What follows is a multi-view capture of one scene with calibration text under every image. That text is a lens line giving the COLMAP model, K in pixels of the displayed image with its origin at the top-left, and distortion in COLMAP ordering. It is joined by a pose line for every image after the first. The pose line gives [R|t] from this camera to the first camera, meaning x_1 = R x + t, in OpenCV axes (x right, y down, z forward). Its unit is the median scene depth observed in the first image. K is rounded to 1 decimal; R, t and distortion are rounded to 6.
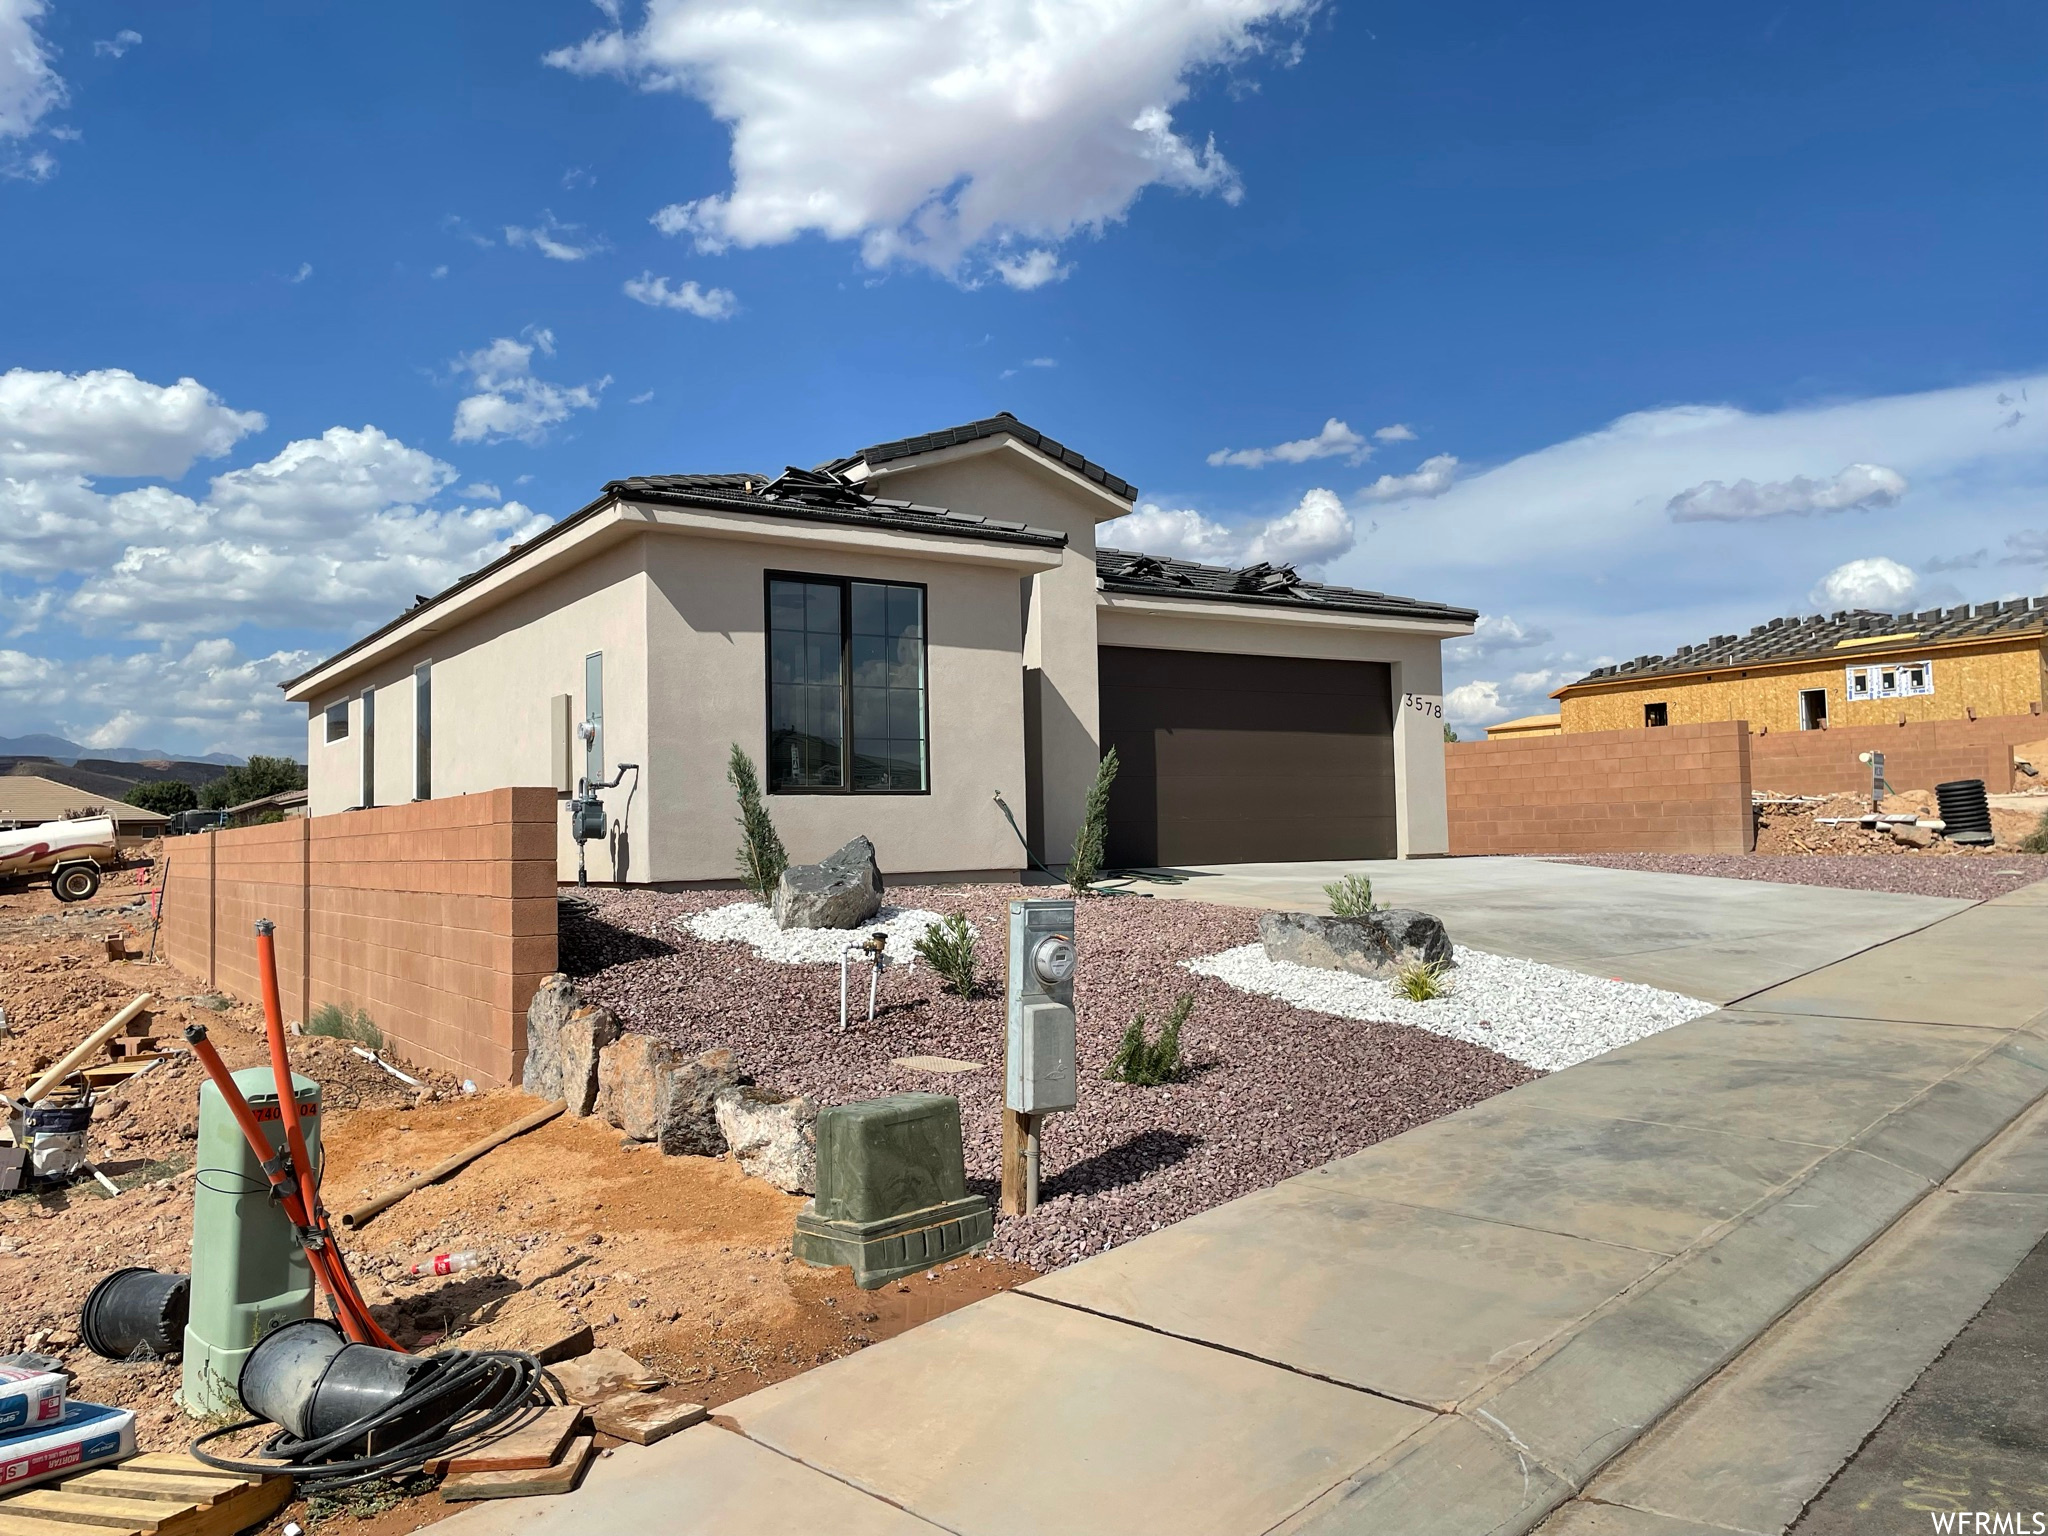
lens RADIAL K [[1503.8, 0, 1030.5], [0, 1503.8, 733.2], [0, 0, 1]] dist [0.083040, -0.000272]
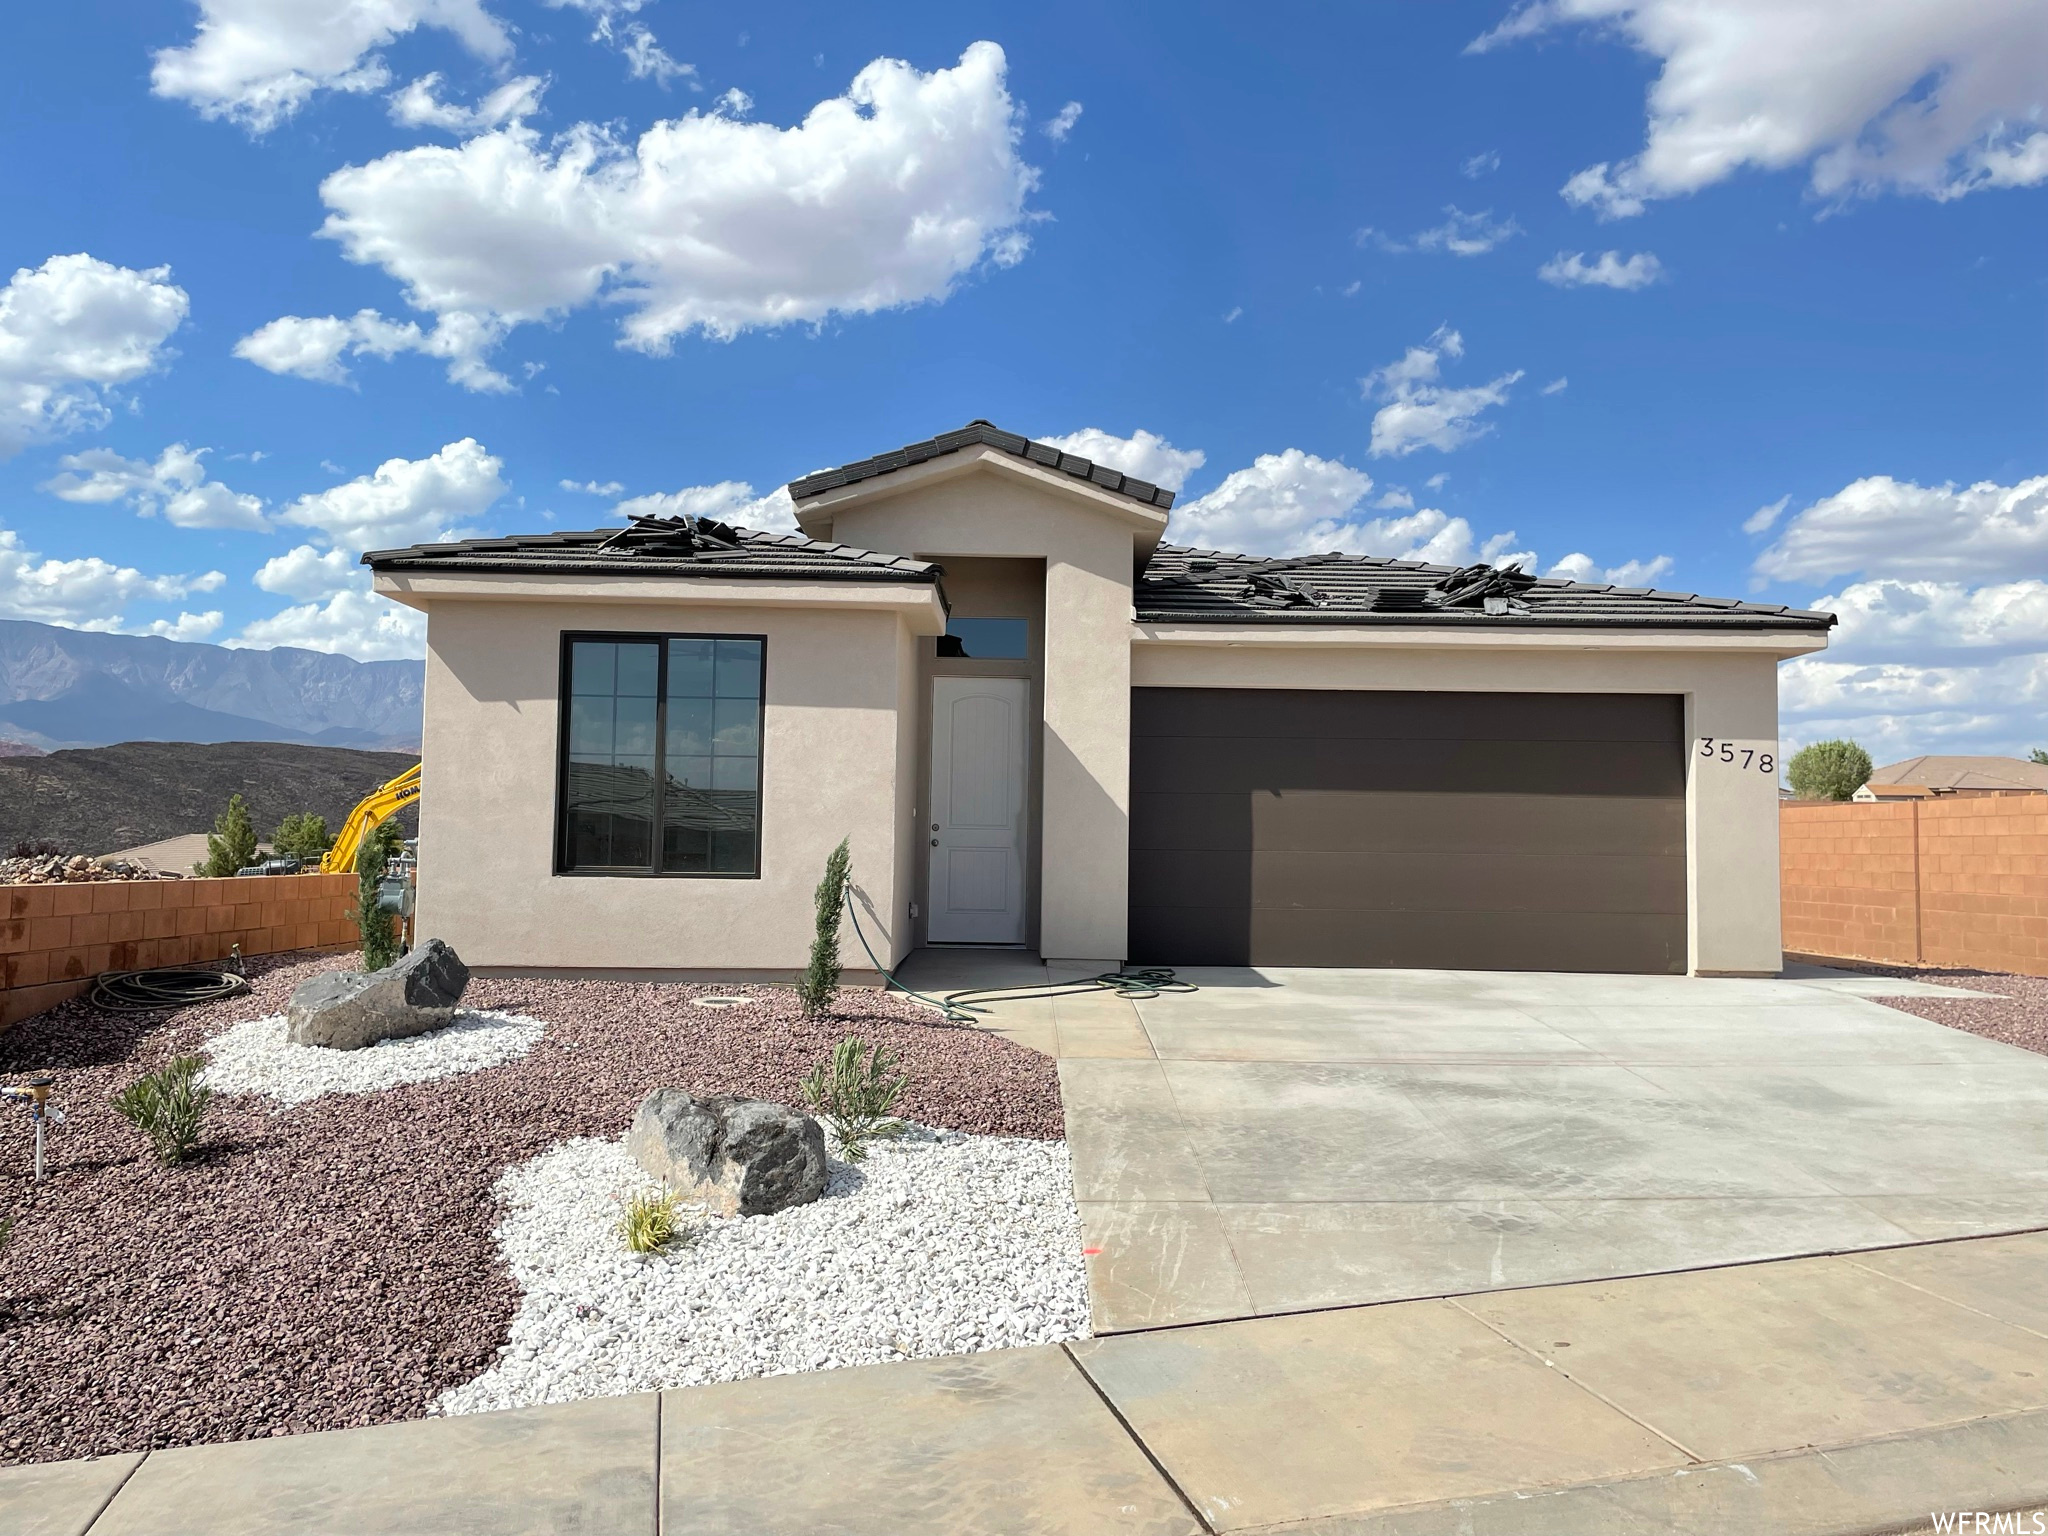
lens RADIAL K [[1552.6, 0, 1044.1], [0, 1552.6, 759.5], [0, 0, 1]] dist [0.097423, -0.118001]
pose [[0.837167, 0.002181, -0.546943, 0.385337], [0.004486, 0.999931, 0.010854, -0.025162], [0.546929, -0.011540, 0.837100, 0.225687]]
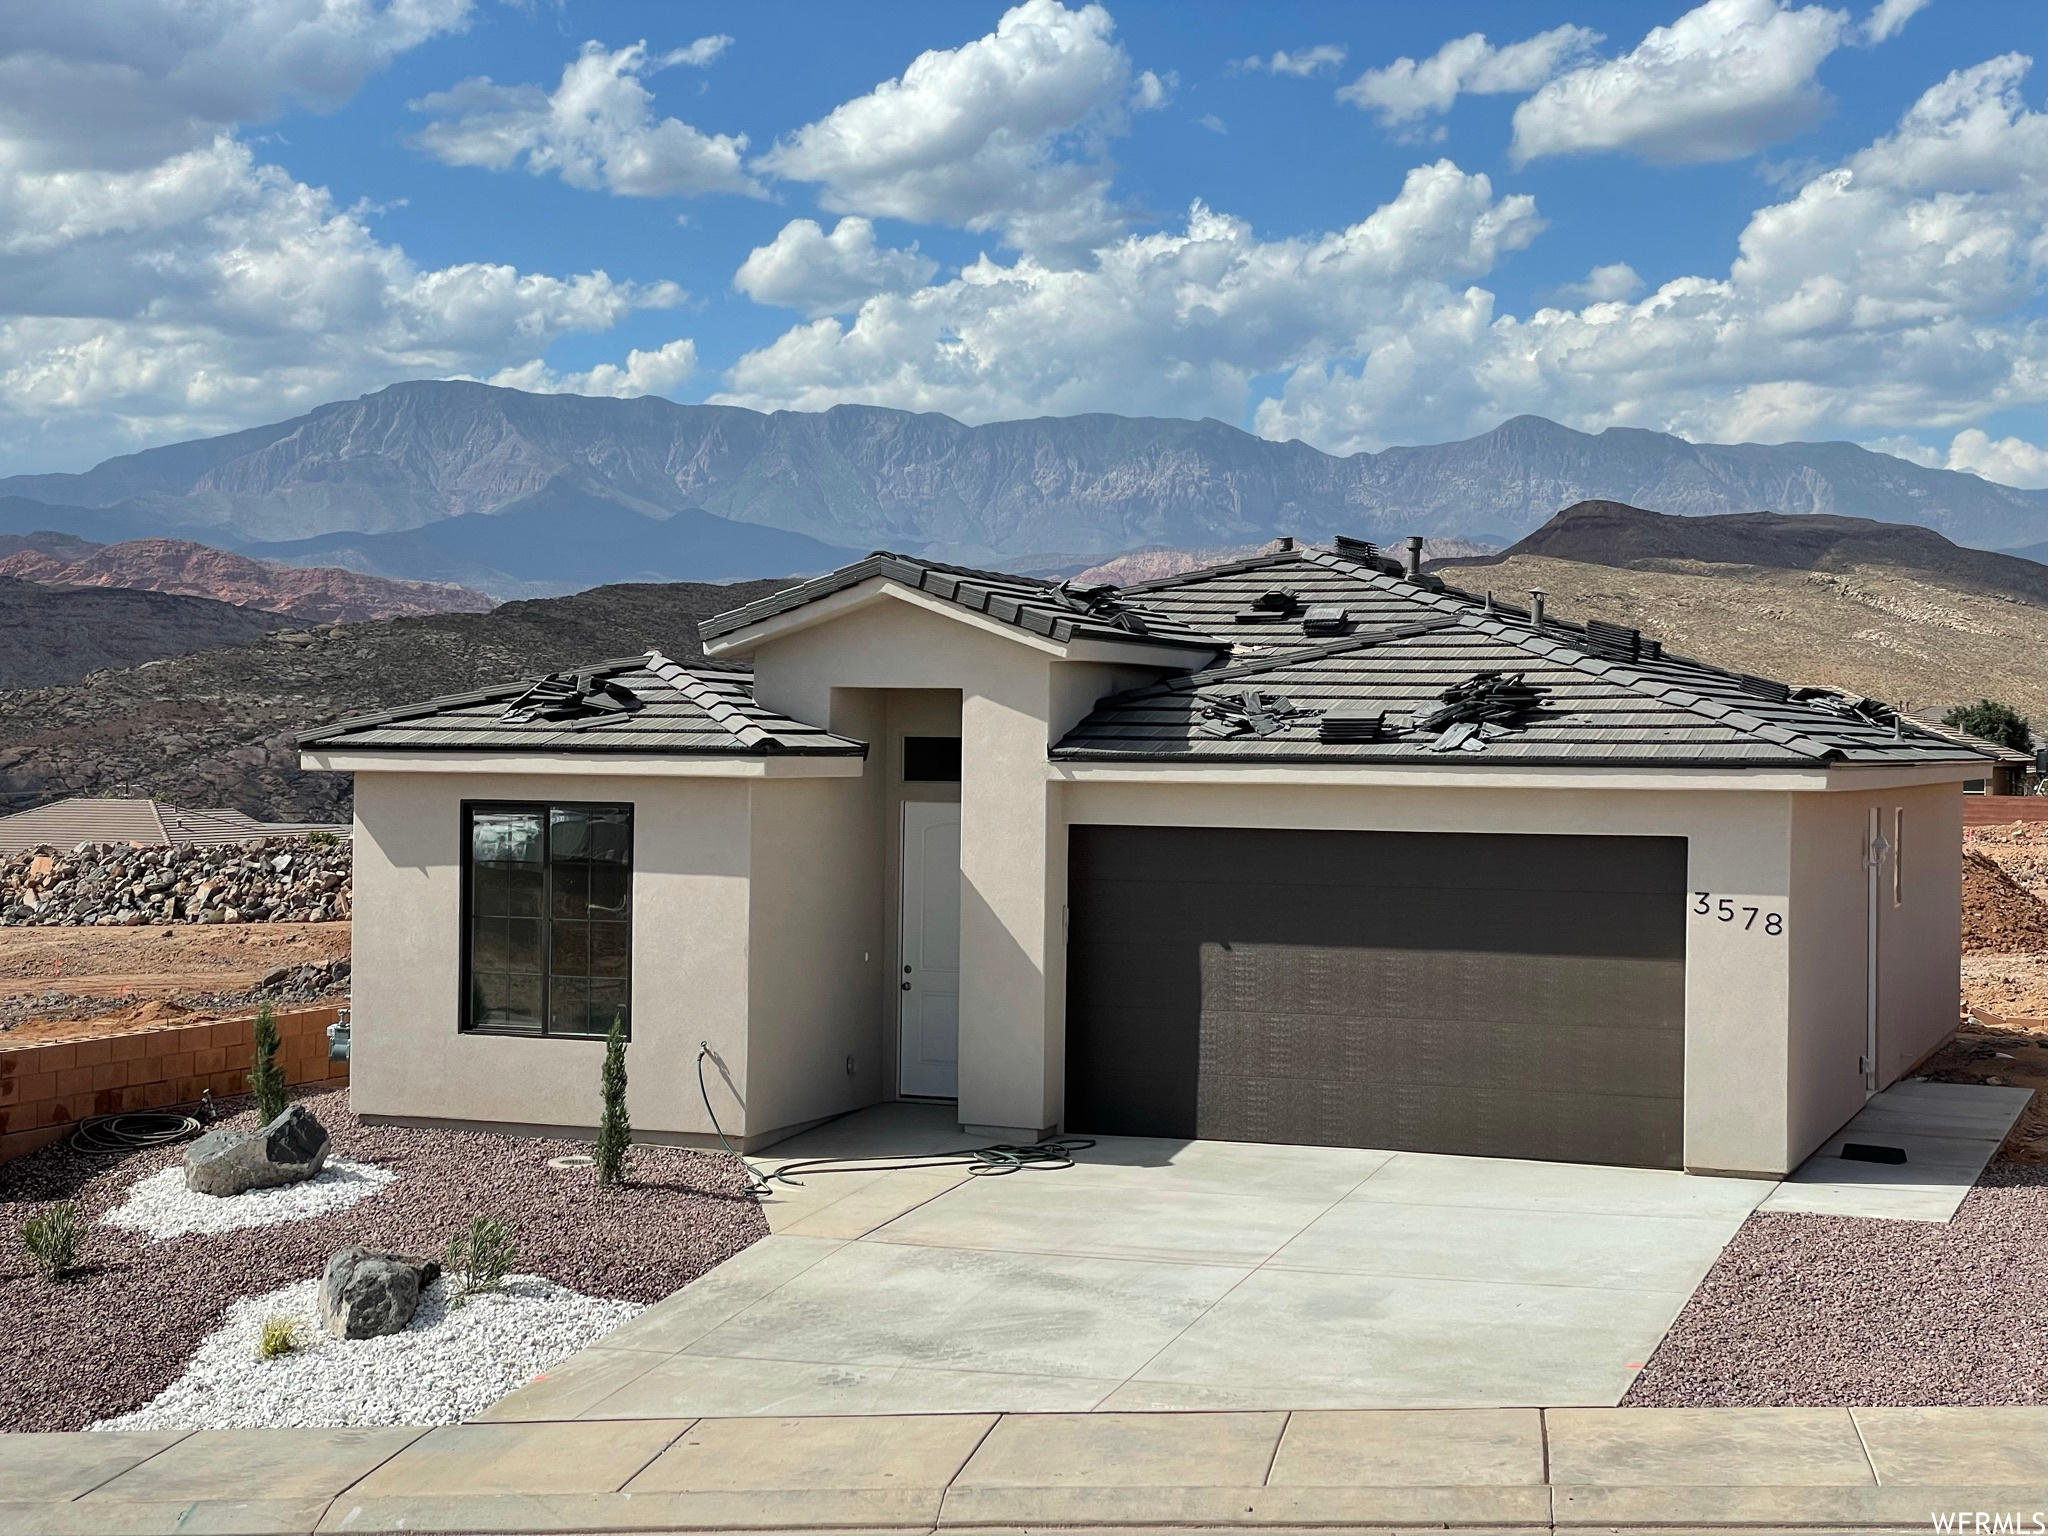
lens RADIAL K [[3073.2, 0, 1024.0], [0, 3073.2, 768.0], [0, 0, 1]] dist [0.105660, 0.056238]
pose [[0.564142, 0.032353, -0.825044, 1.067472], [0.033910, 0.997481, 0.062302, -0.154646], [0.824981, -0.063125, 0.561624, 0.118355]]
